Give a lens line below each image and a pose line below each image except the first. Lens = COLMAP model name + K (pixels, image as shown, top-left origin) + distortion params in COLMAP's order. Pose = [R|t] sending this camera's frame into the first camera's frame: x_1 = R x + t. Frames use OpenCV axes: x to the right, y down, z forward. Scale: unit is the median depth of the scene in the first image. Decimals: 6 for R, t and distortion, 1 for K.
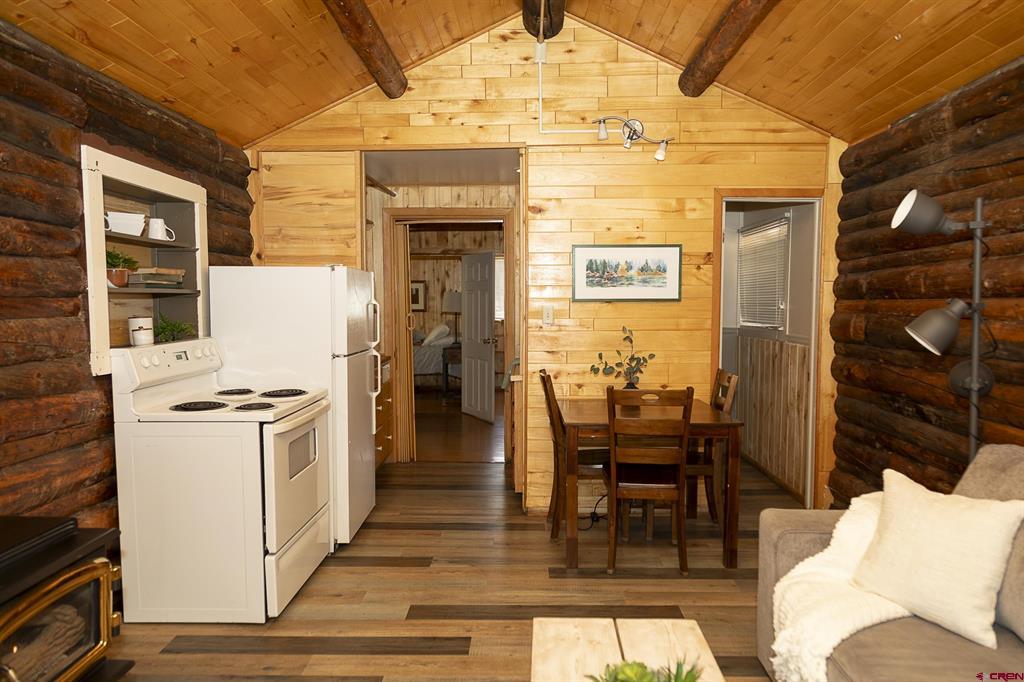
lens RADIAL K [[672.9, 0, 527.1], [0, 672.9, 345.6], [0, 0, 1]] dist [0.024312, -0.004445]
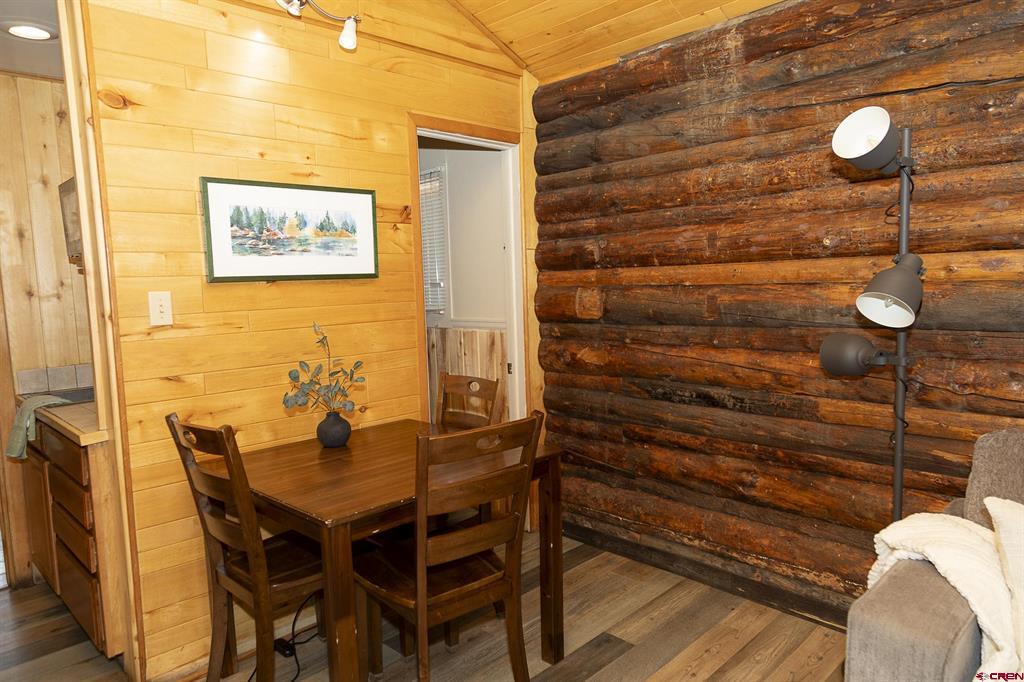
lens RADIAL K [[672.9, 0, 511.6], [0, 672.9, 345.2], [0, 0, 1]] dist [0.024312, -0.004445]
pose [[0.709014, -0.091025, 0.699295, -0.162992], [0.078828, 0.995650, 0.049677, -0.024468], [-0.700774, 0.019902, 0.713105, 0.483664]]
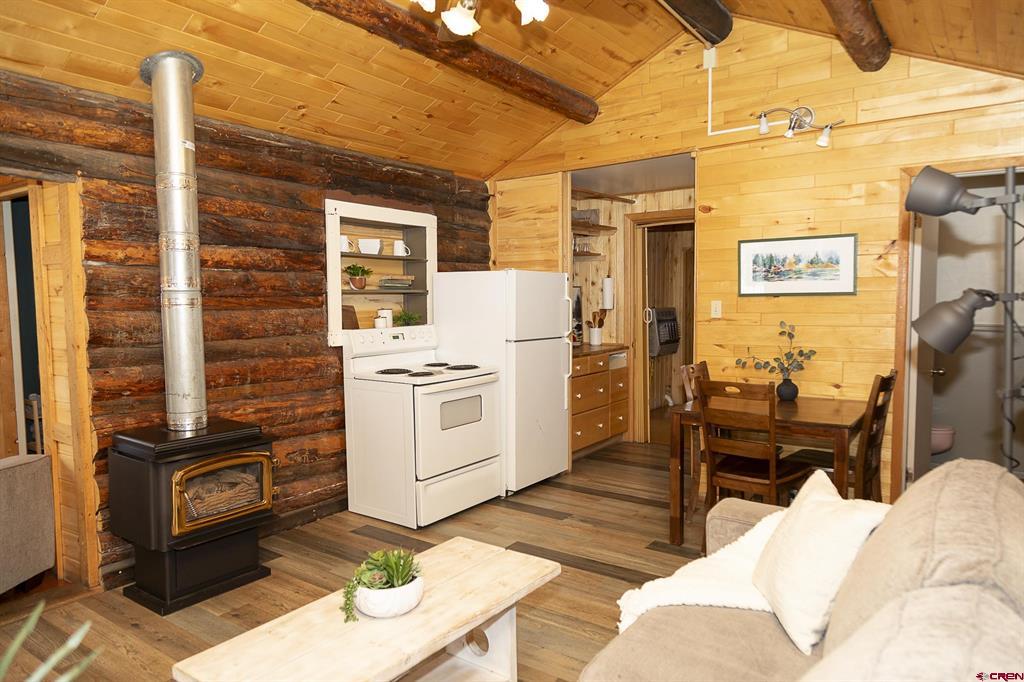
lens RADIAL K [[672.9, 0, 548.2], [0, 672.9, 338.6], [0, 0, 1]] dist [0.024312, -0.004445]
pose [[0.831989, 0.028233, -0.554073, 0.434051], [-0.030512, 0.999521, 0.005114, 0.002222], [0.553952, 0.012652, 0.832452, -0.005224]]
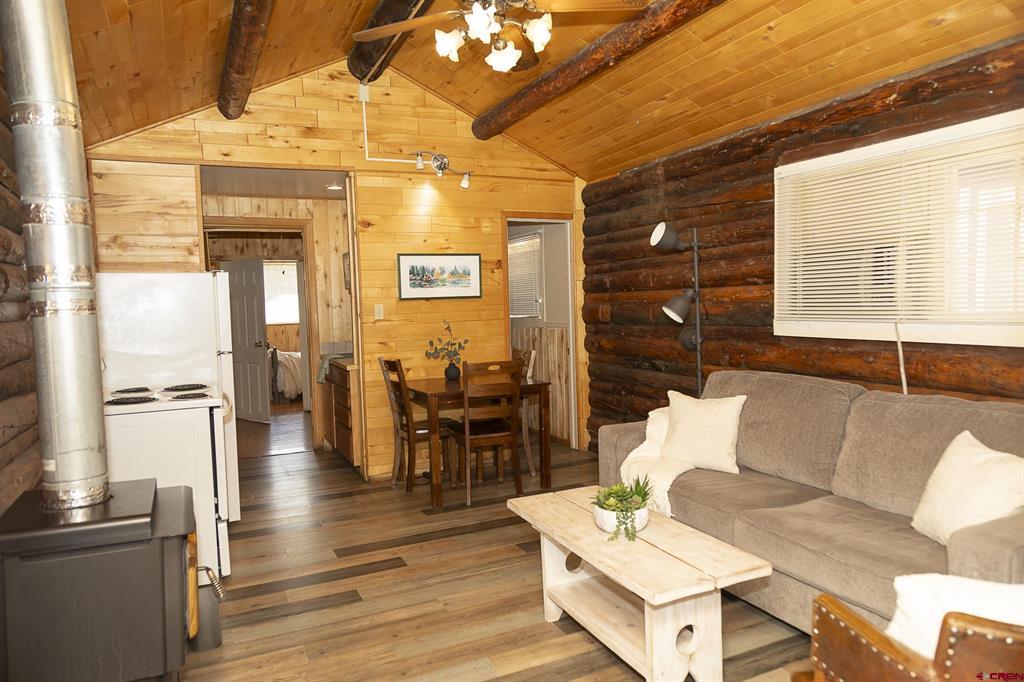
lens RADIAL K [[672.9, 0, 508.6], [0, 672.9, 341.7], [0, 0, 1]] dist [0.024312, -0.004445]
pose [[0.901579, -0.053630, 0.429278, -0.308487], [0.059607, 0.998222, -0.000481, 0.023544], [-0.428489, 0.026022, 0.903172, -0.192439]]
